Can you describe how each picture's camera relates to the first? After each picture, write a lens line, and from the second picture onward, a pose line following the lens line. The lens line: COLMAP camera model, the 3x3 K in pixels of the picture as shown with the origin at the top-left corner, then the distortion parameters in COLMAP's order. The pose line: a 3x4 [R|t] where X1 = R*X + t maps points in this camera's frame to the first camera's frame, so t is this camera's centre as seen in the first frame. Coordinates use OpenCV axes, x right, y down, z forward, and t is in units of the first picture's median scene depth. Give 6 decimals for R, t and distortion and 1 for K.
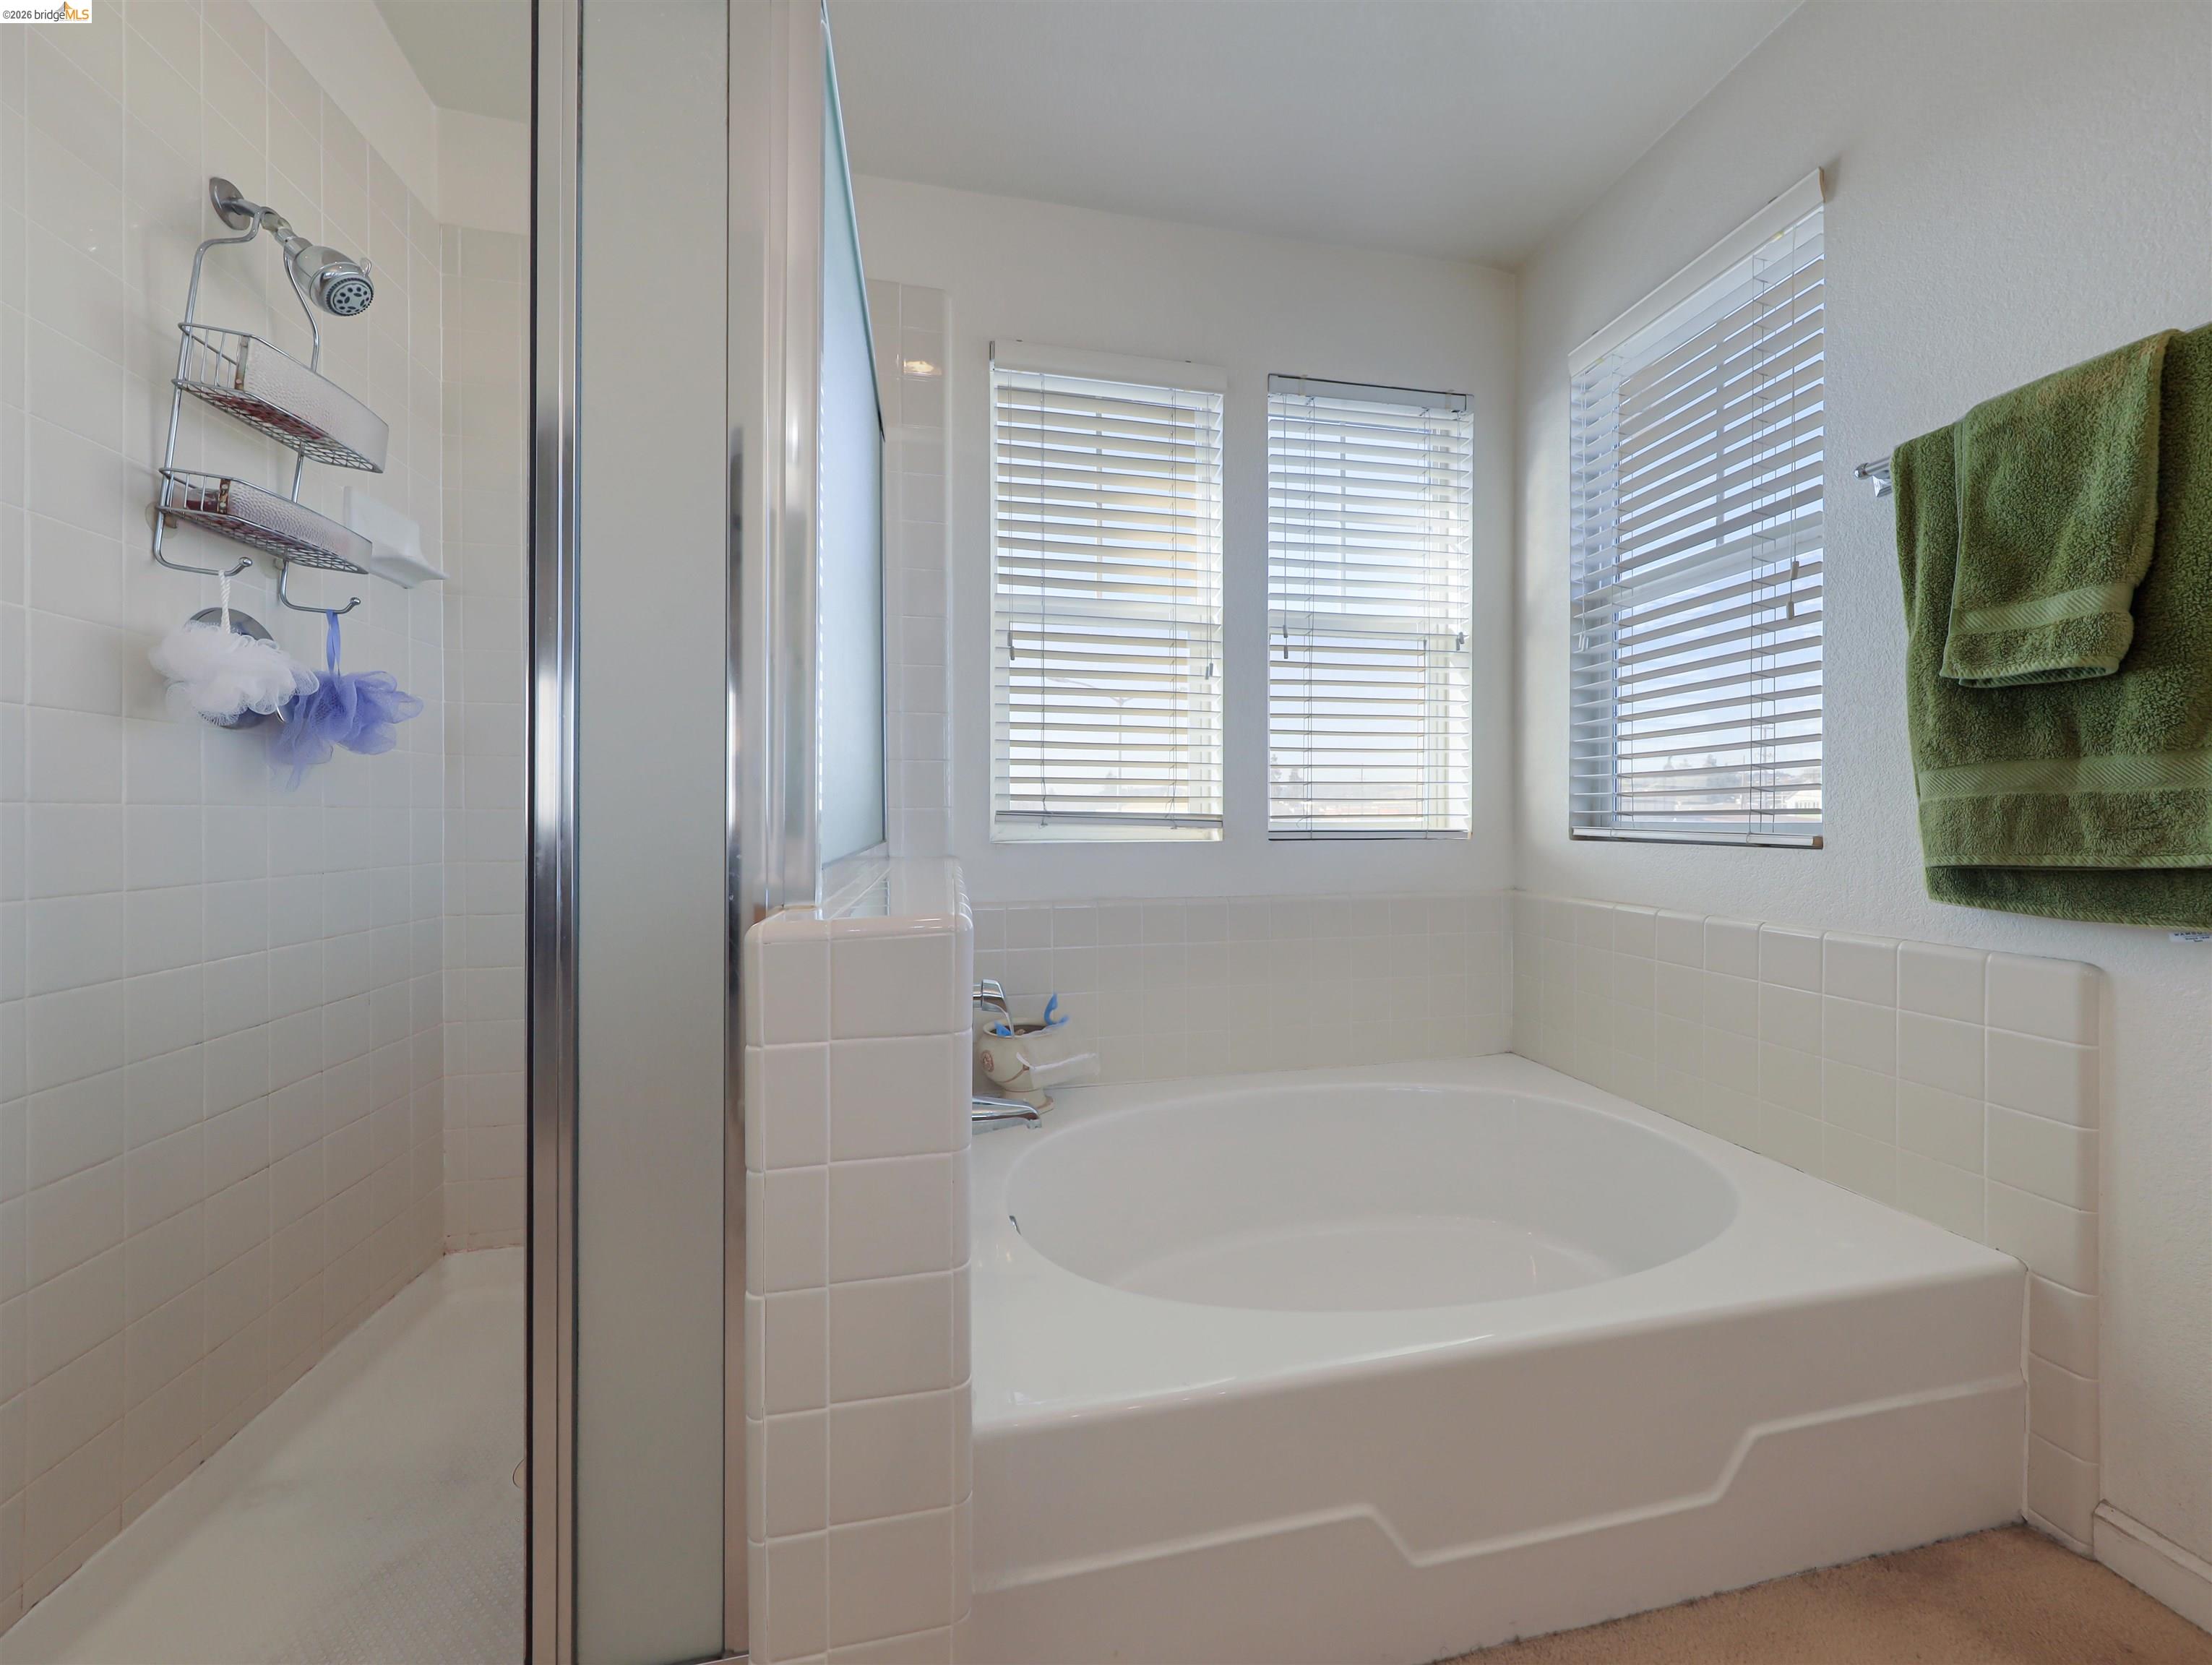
lens RADIAL K [[767.4, 0, 1093.8], [0, 767.4, 828.1], [0, 0, 1]] dist [-0.001853, -0.000504]
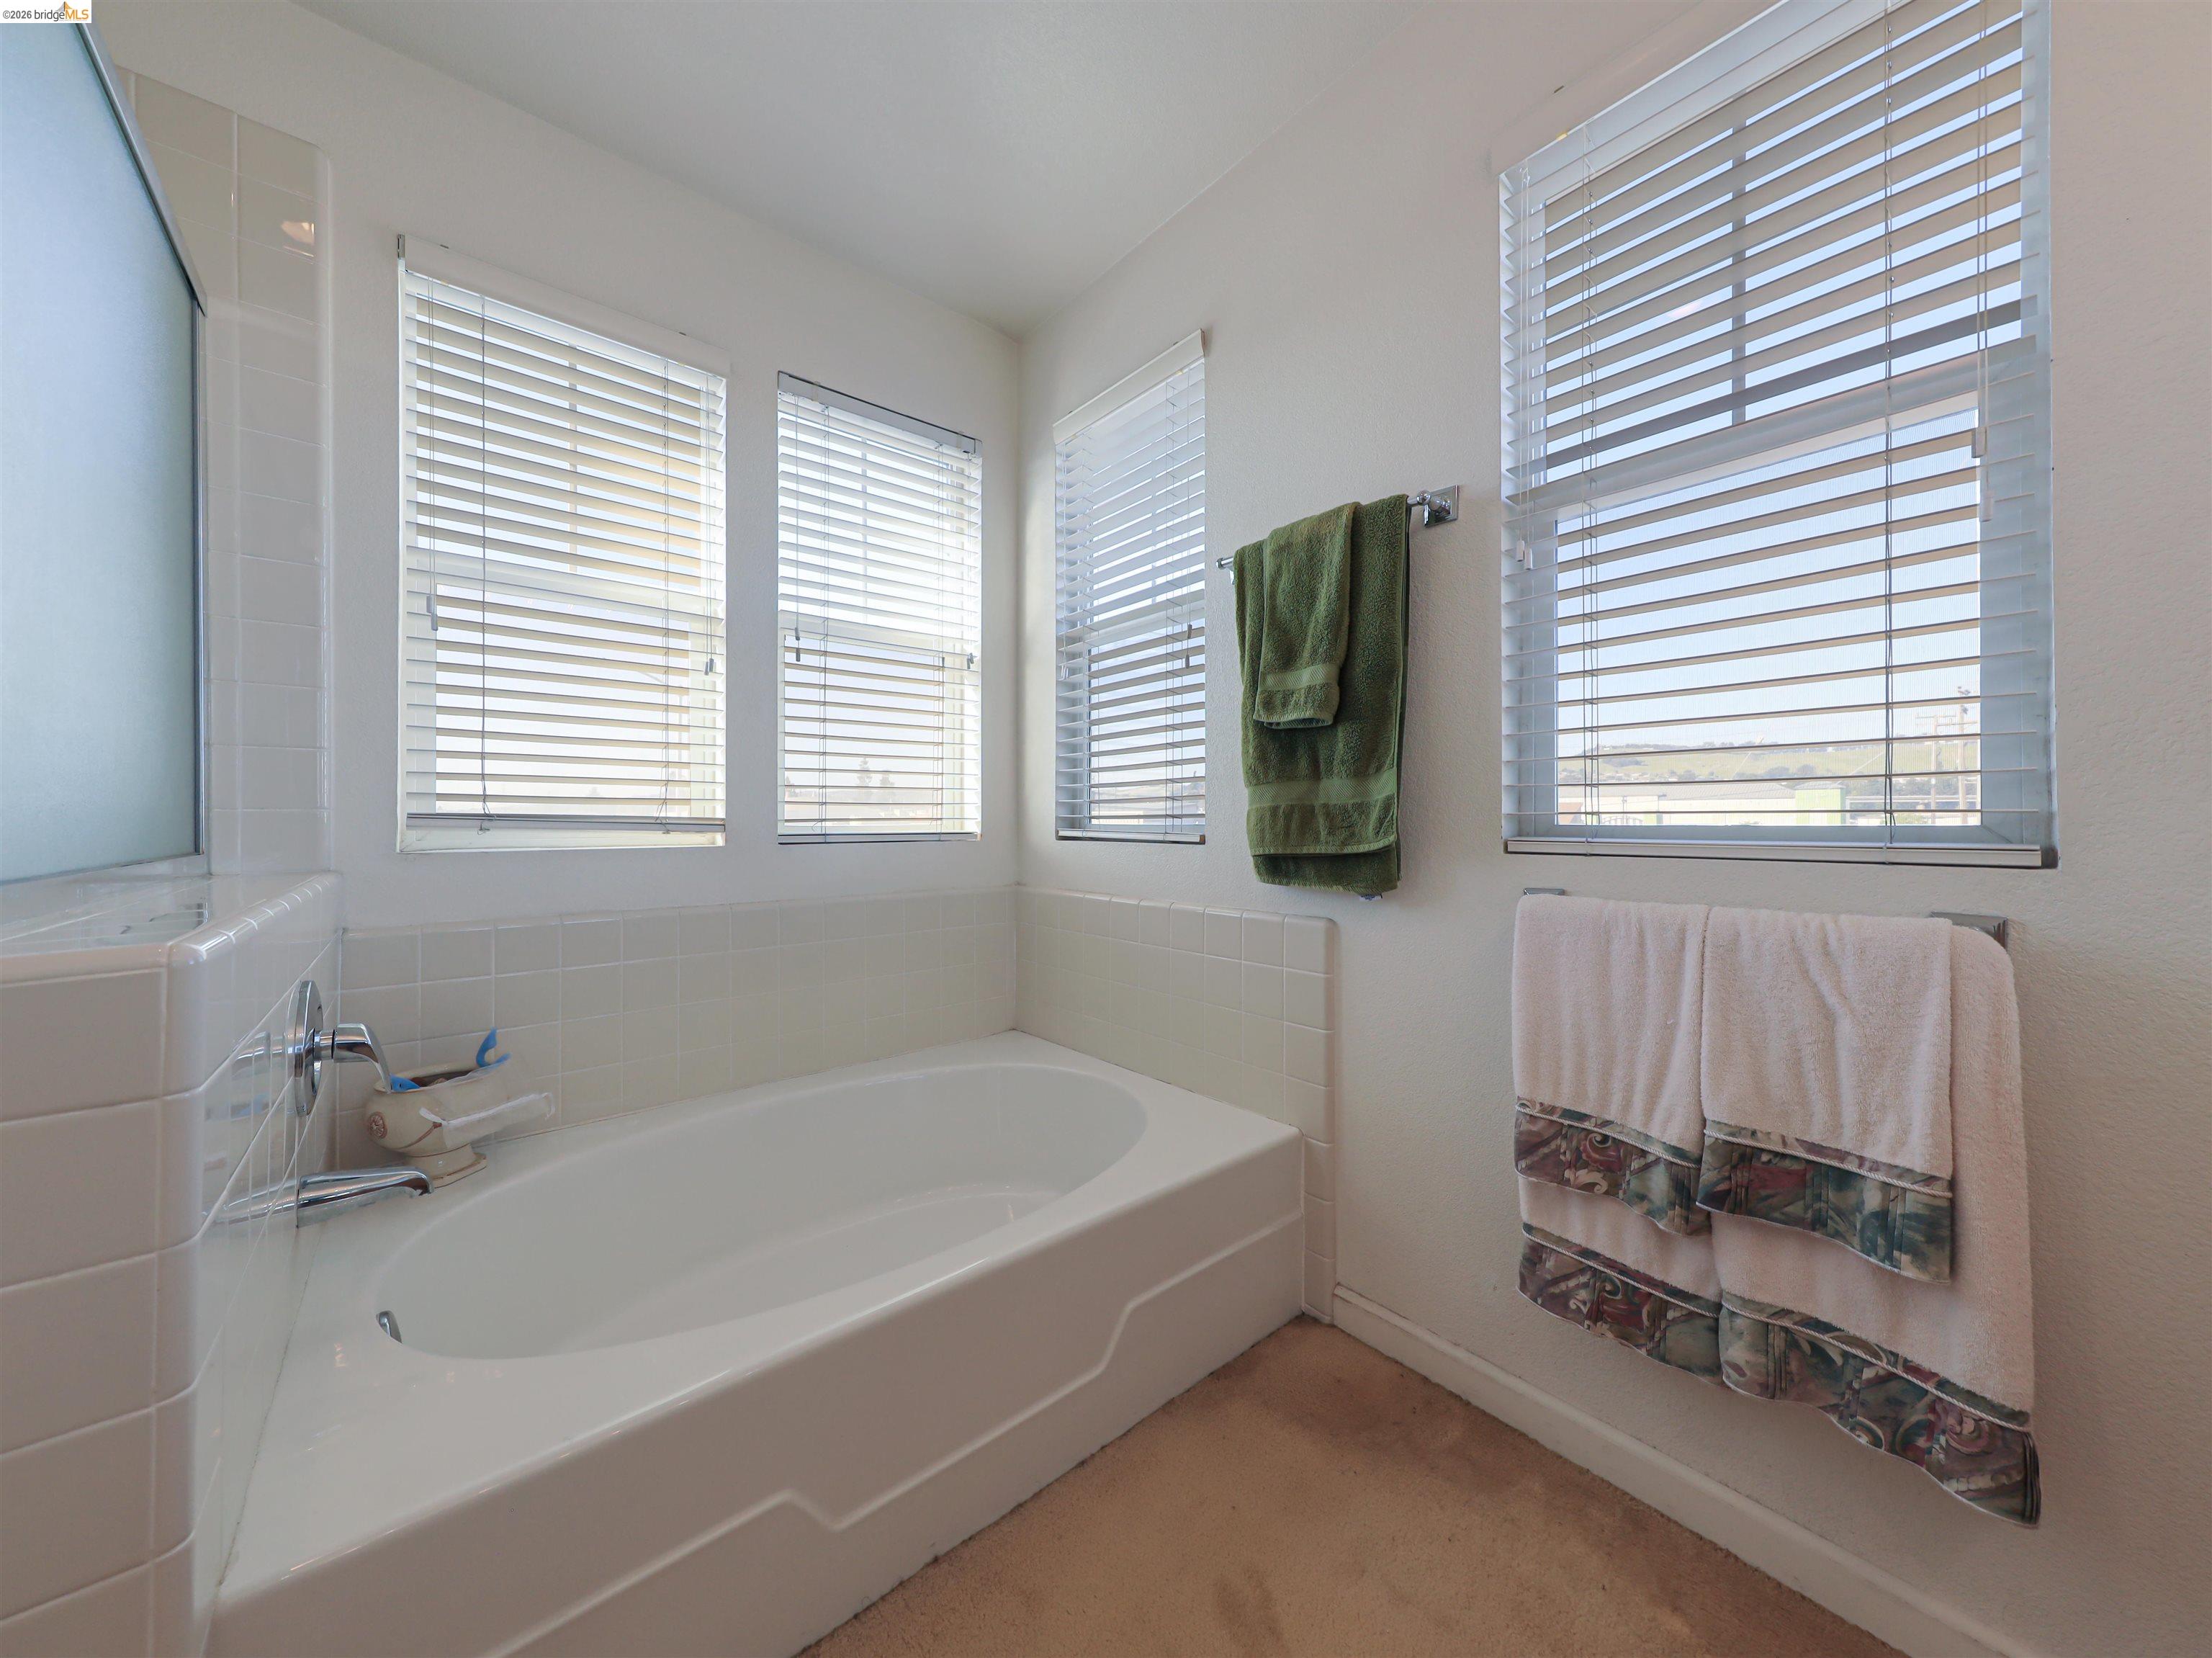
lens RADIAL K [[770.6, 0, 1093.3], [0, 770.6, 822.9], [0, 0, 1]] dist [0.004296, -0.000114]
pose [[0.880432, -0.002159, 0.474168, 0.133416], [0.008096, 0.999912, -0.010481, 0.002430], [-0.474104, 0.013067, 0.880372, -0.068818]]
